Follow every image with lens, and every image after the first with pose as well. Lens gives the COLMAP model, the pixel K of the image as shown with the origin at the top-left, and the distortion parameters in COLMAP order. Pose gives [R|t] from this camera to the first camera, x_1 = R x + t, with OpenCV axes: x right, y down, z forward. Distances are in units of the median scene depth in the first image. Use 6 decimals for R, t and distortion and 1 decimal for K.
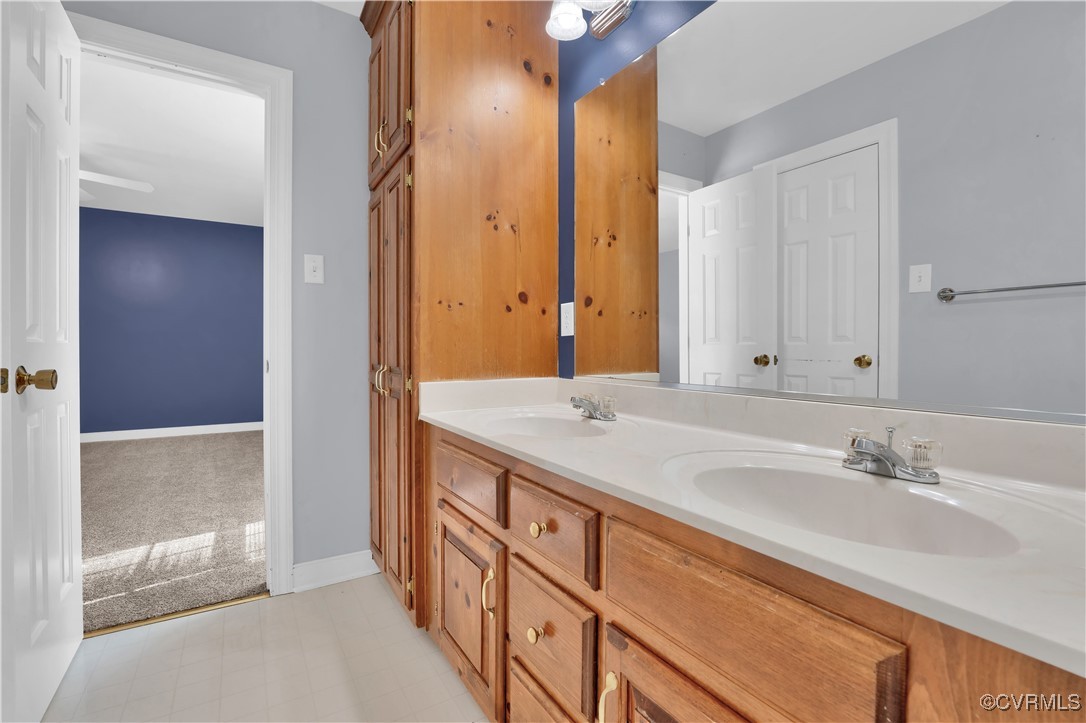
lens RADIAL K [[482.3, 0, 542.1], [0, 482.3, 354.4], [0, 0, 1]] dist [-0.016977, 0.000370]
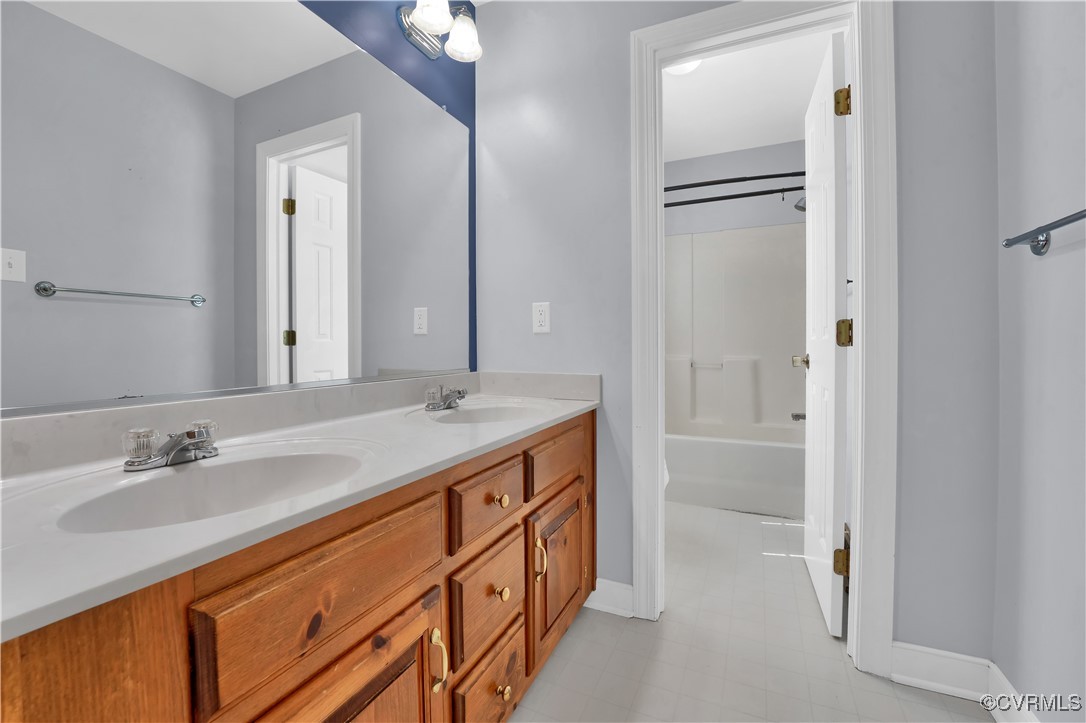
lens RADIAL K [[446.6, 0, 543.4], [0, 446.6, 343.2], [0, 0, 1]] dist [-0.018861, 0.000017]
pose [[-0.541579, 0.004276, 0.840639, -0.694390], [0.010410, 0.999945, 0.001620, -0.013697], [-0.840585, 0.009628, -0.541593, 1.068353]]
